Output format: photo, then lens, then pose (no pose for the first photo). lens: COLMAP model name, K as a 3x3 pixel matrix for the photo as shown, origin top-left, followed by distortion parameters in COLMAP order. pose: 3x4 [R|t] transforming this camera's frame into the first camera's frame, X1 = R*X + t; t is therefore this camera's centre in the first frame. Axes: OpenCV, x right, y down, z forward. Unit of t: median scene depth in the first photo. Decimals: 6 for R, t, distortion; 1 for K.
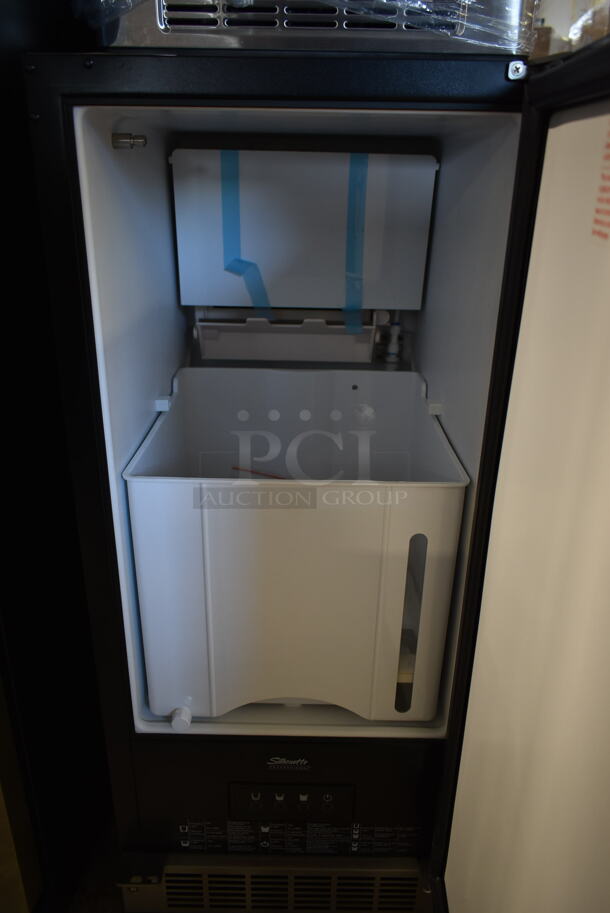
lens RADIAL K [[721.1, 0, 294.8], [0, 721.1, 454.3], [0, 0, 1]] dist [-0.018336, 0.009164]
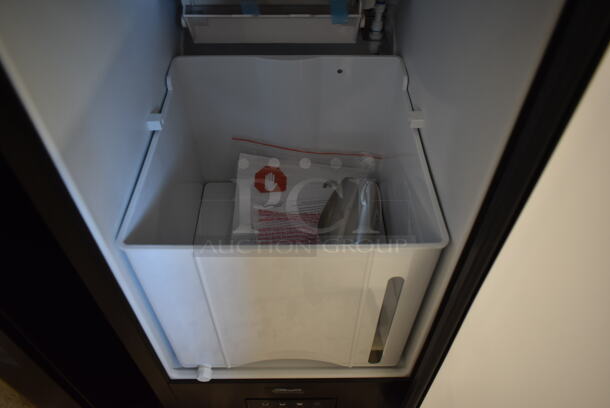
lens RADIAL K [[474.7, 0, 305.0], [0, 474.7, 204.0], [0, 0, 1]] dist [-0.000944, 0.002059]
pose [[0.999621, -0.026870, 0.006064, 0.025543], [0.021798, 0.906218, 0.422248, -0.249071], [-0.016841, -0.421956, 0.906460, 0.326478]]
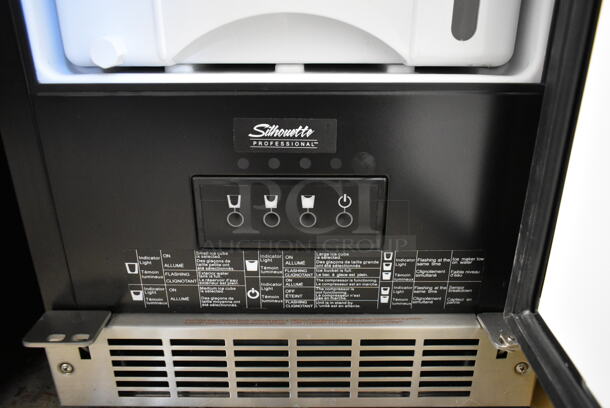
lens RADIAL K [[481.8, 0, 305.0], [0, 481.8, 204.0], [0, 0, 1]] dist [-0.018336, 0.009164]
pose [[0.999877, -0.015333, -0.003161, 0.010516], [0.015282, 0.999762, -0.015555, 0.468047], [0.003399, 0.015504, 0.999874, 0.543713]]
